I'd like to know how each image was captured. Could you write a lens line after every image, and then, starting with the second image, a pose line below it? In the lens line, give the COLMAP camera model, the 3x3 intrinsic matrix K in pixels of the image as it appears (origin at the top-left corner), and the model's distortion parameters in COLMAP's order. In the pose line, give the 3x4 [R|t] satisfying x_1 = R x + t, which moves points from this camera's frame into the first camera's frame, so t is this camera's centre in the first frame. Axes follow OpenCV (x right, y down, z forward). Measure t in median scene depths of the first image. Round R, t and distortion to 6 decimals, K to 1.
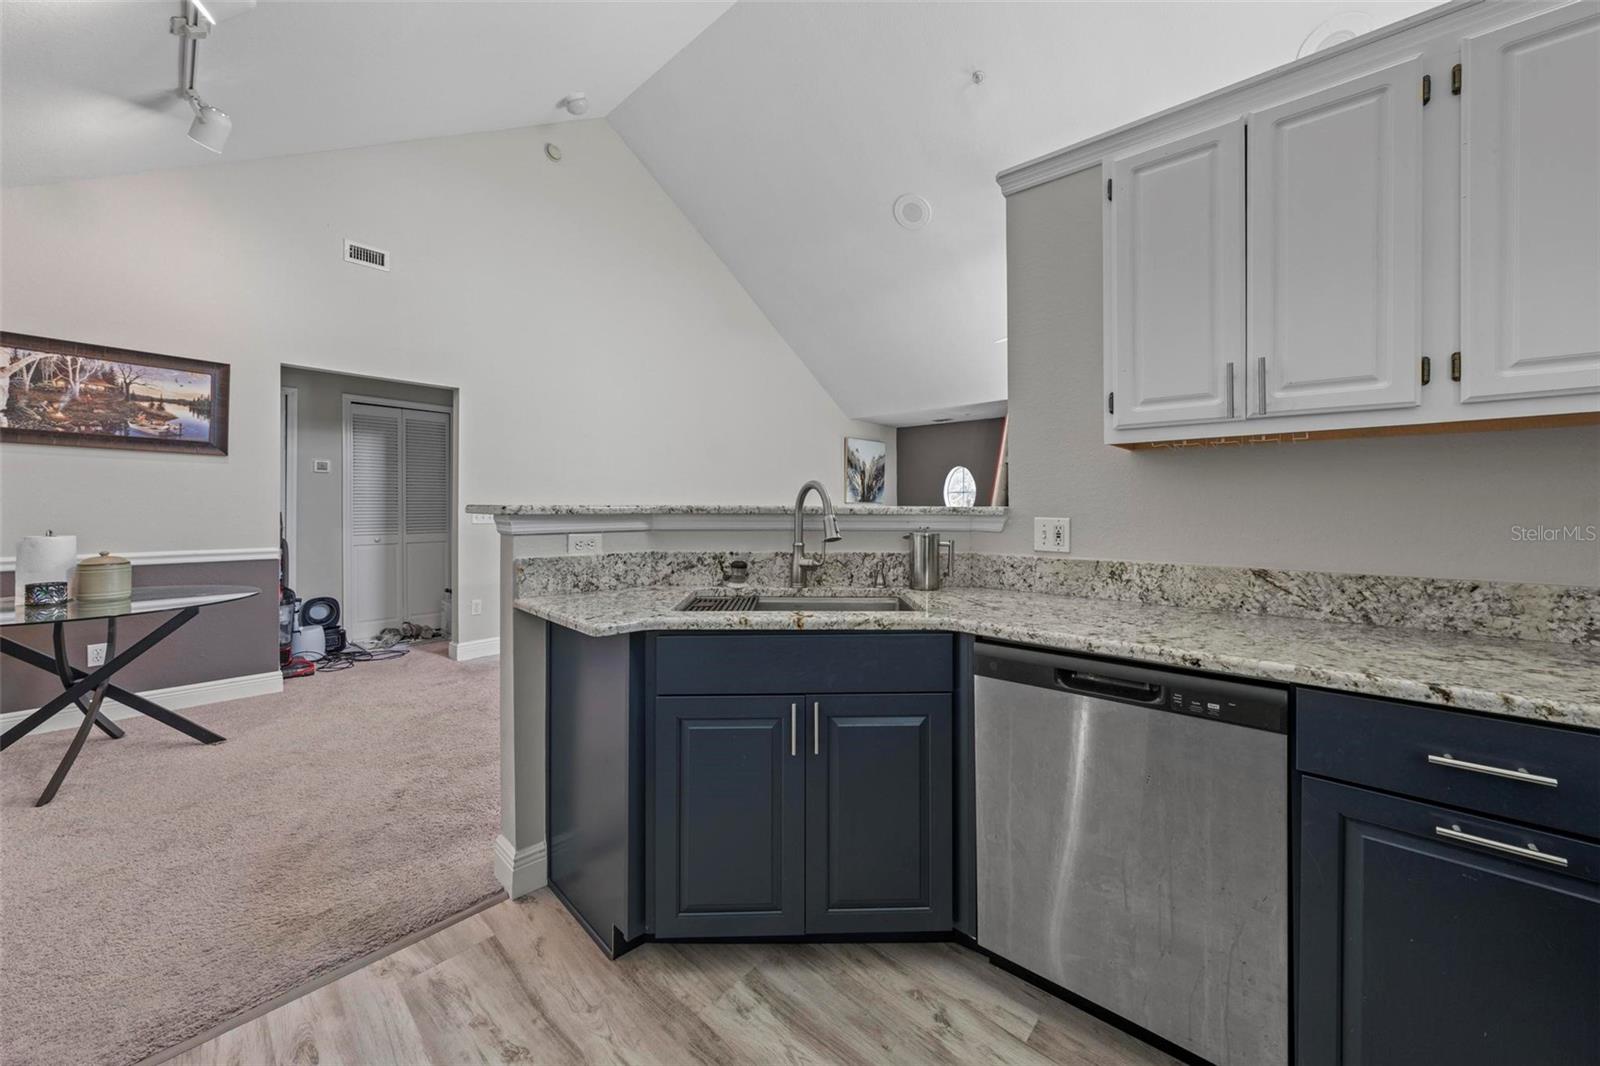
lens RADIAL K [[550.5, 0, 828.3], [0, 550.5, 513.7], [0, 0, 1]] dist [-0.001055, -0.000201]
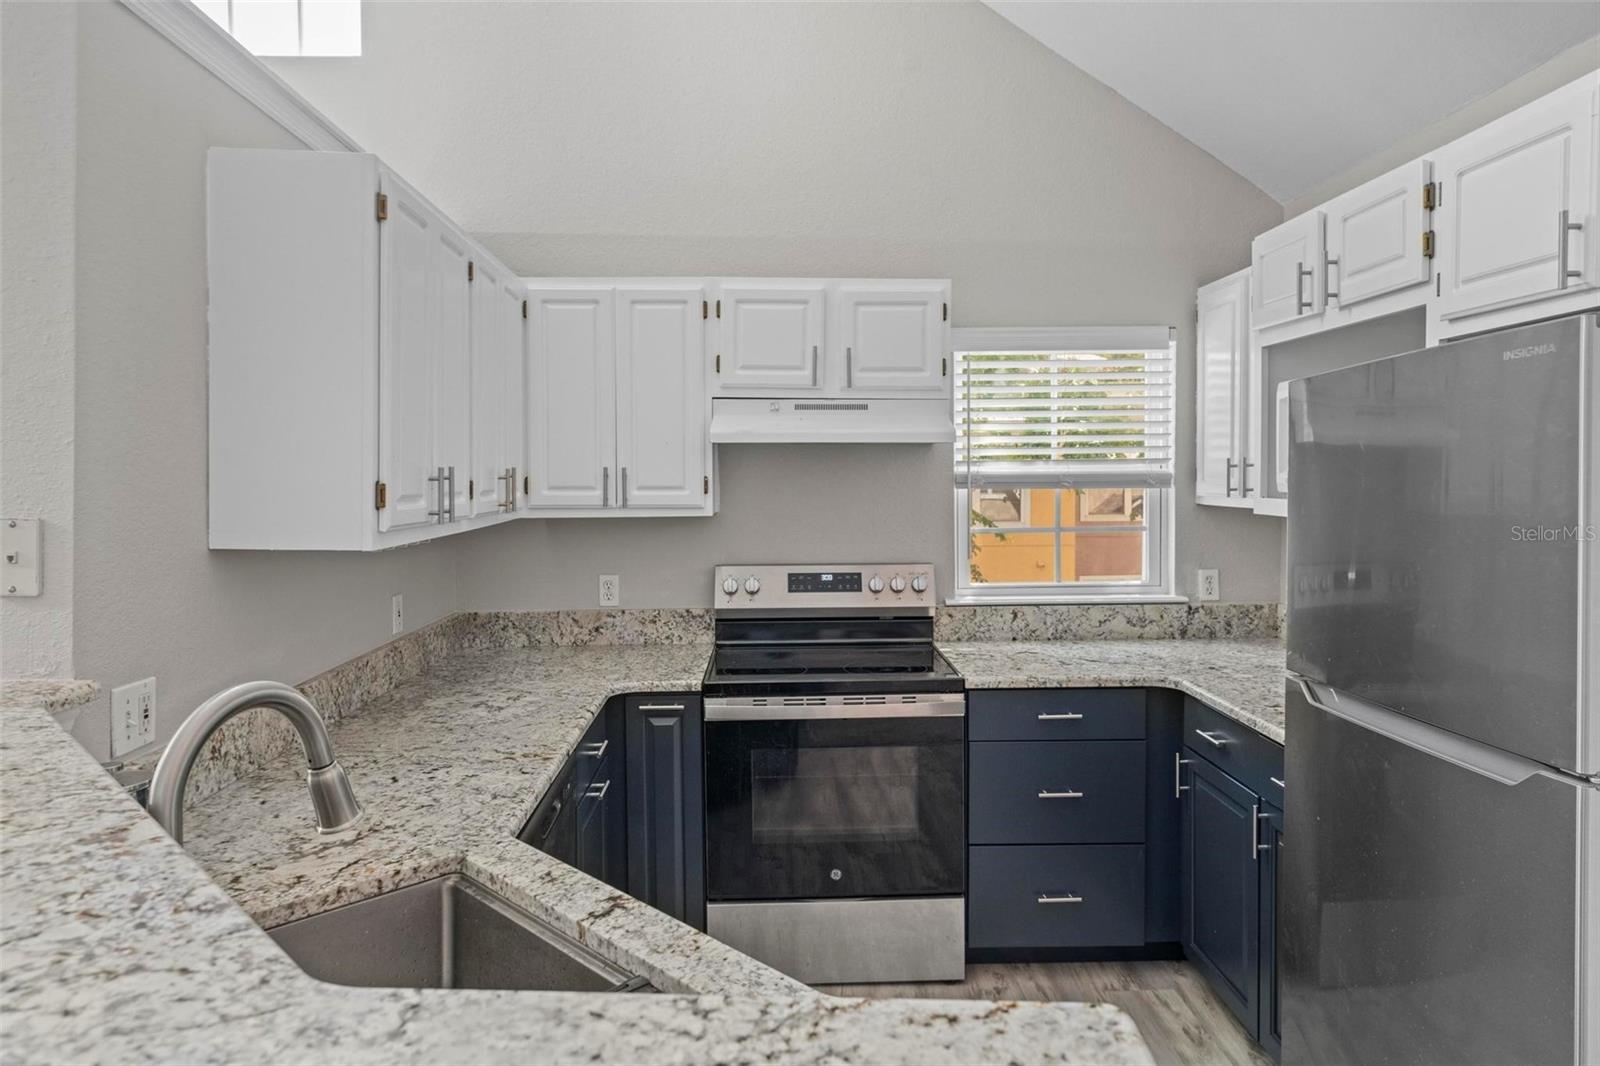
lens RADIAL K [[1000.2, 0, 798.5], [0, 1000.2, 502.1], [0, 0, 1]] dist [0.012767, -0.003659]
pose [[-0.658671, -0.018222, 0.752211, -0.707995], [0.015427, 0.999169, 0.037714, -0.189424], [-0.752273, 0.036445, -0.657843, 1.194533]]
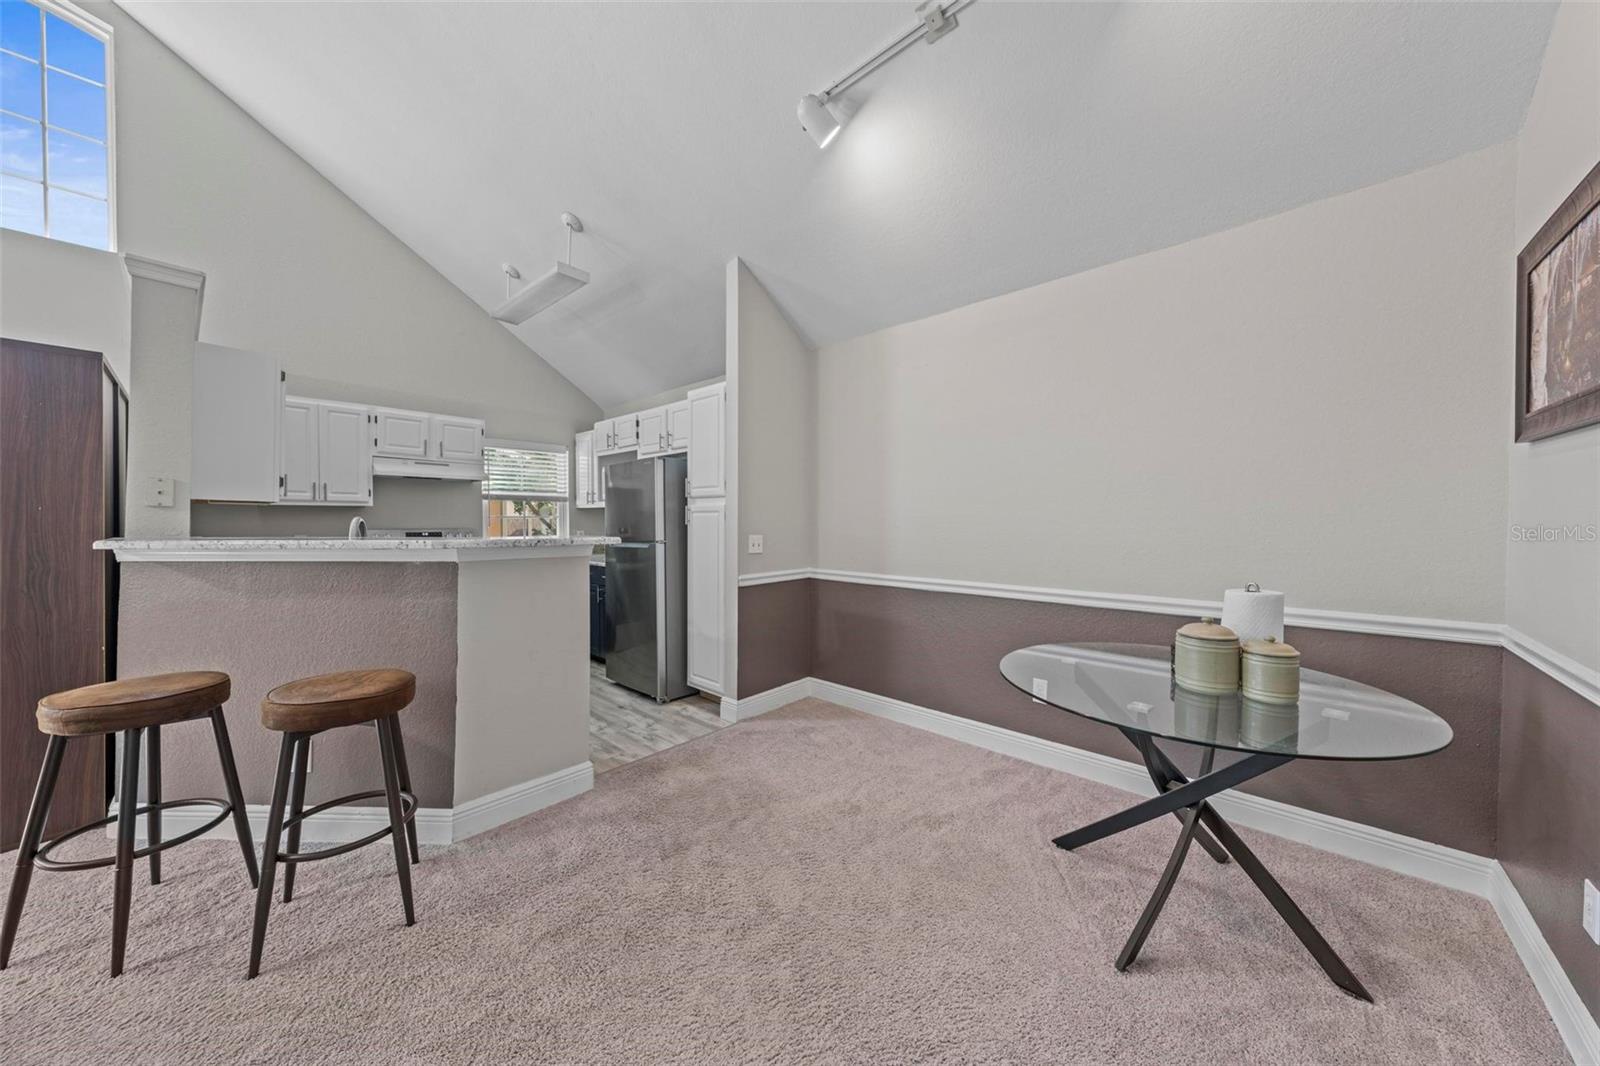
lens RADIAL K [[550.5, 0, 808.0], [0, 550.5, 525.1], [0, 0, 1]] dist [-0.001055, -0.000201]
pose [[-0.998625, -0.002716, 0.052357, -1.222521], [-0.001480, 0.999720, 0.023630, -0.076581], [-0.052407, 0.023520, -0.998349, 2.366808]]
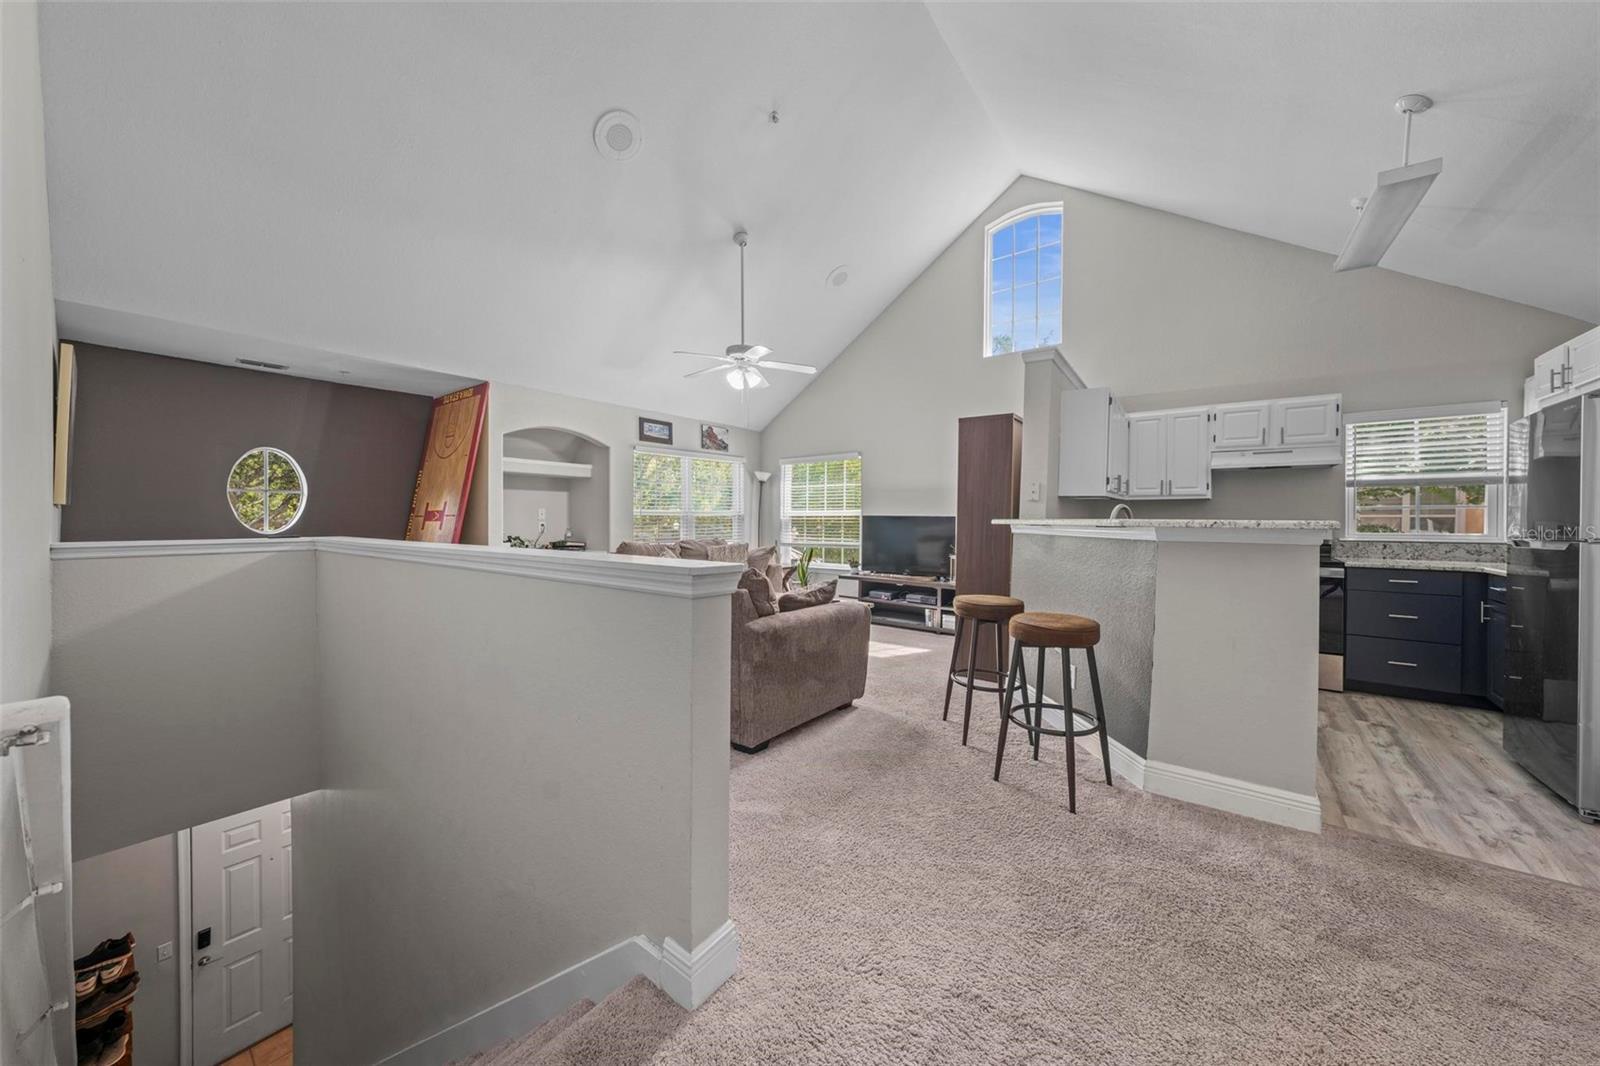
lens RADIAL K [[550.5, 0, 799.4], [0, 550.5, 519.6], [0, 0, 1]] dist [-0.001055, -0.000201]
pose [[-0.039565, -0.003478, 0.999211, -1.697352], [0.008368, 0.999958, 0.003812, -0.027018], [-0.999182, 0.008513, -0.039535, 2.111505]]
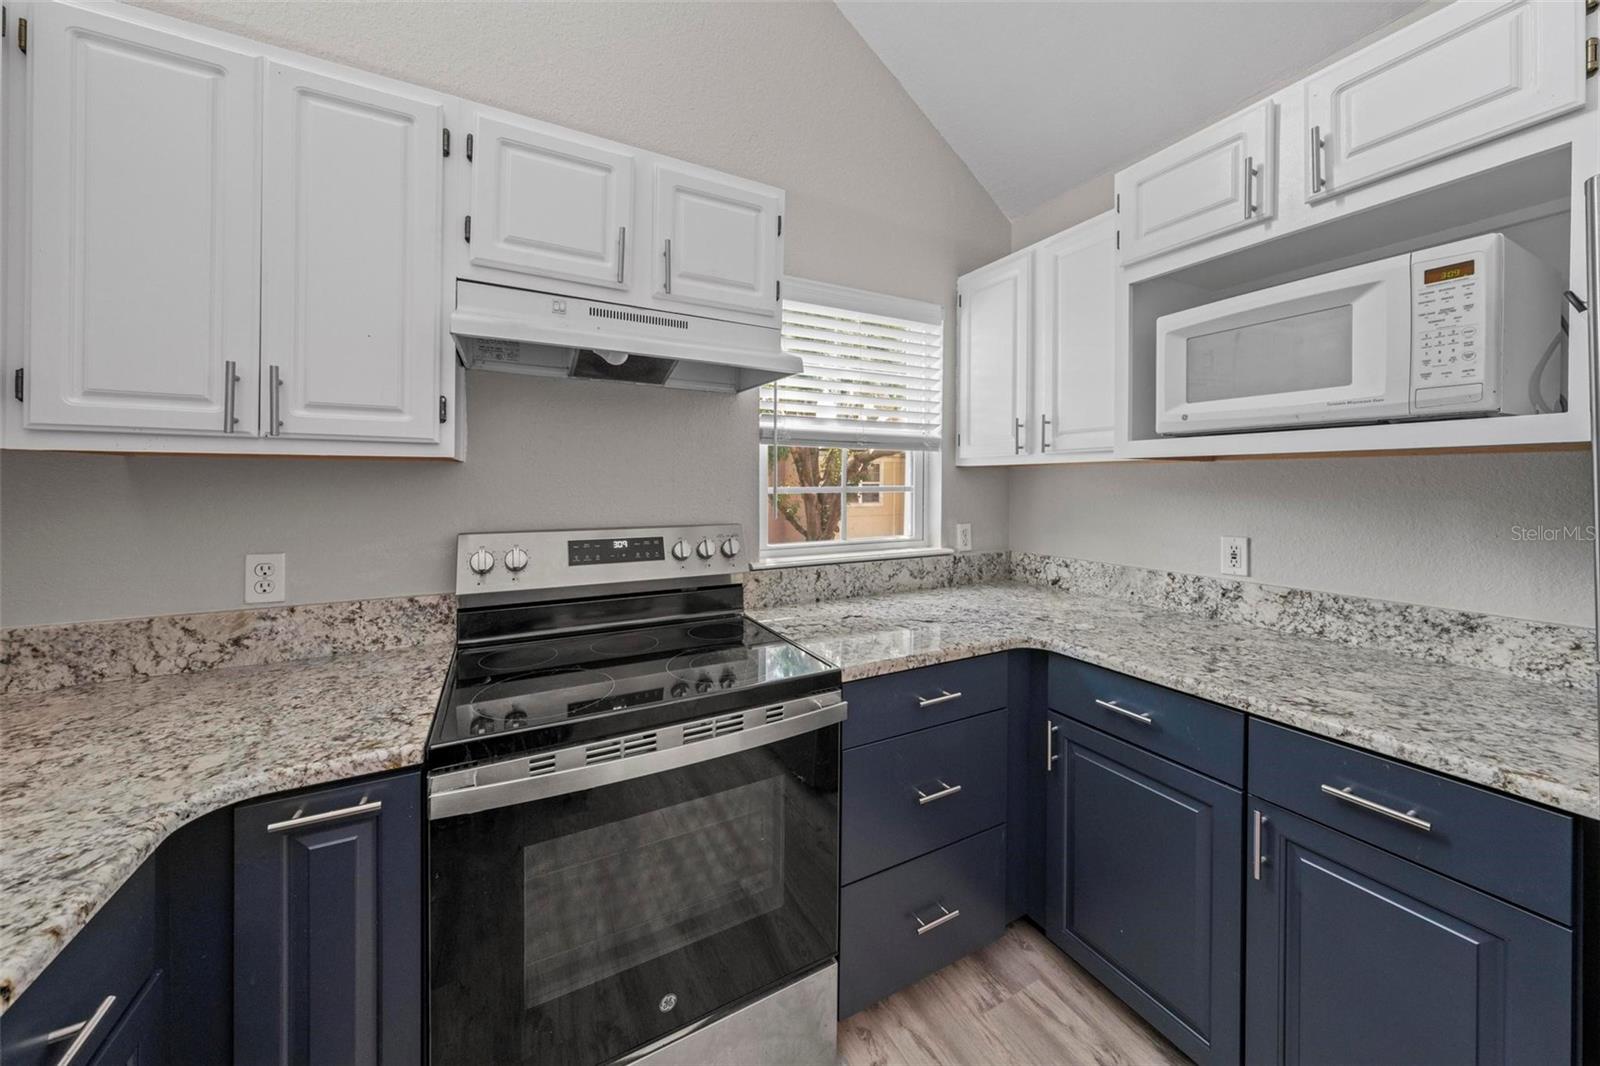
lens RADIAL K [[550.5, 0, 802.5], [0, 550.5, 481.7], [0, 0, 1]] dist [-0.001055, -0.000201]
pose [[-0.928215, -0.002590, 0.372036, 0.122254], [0.000557, 0.999965, 0.008350, -0.075090], [-0.372045, 0.007957, -0.928181, 0.578867]]
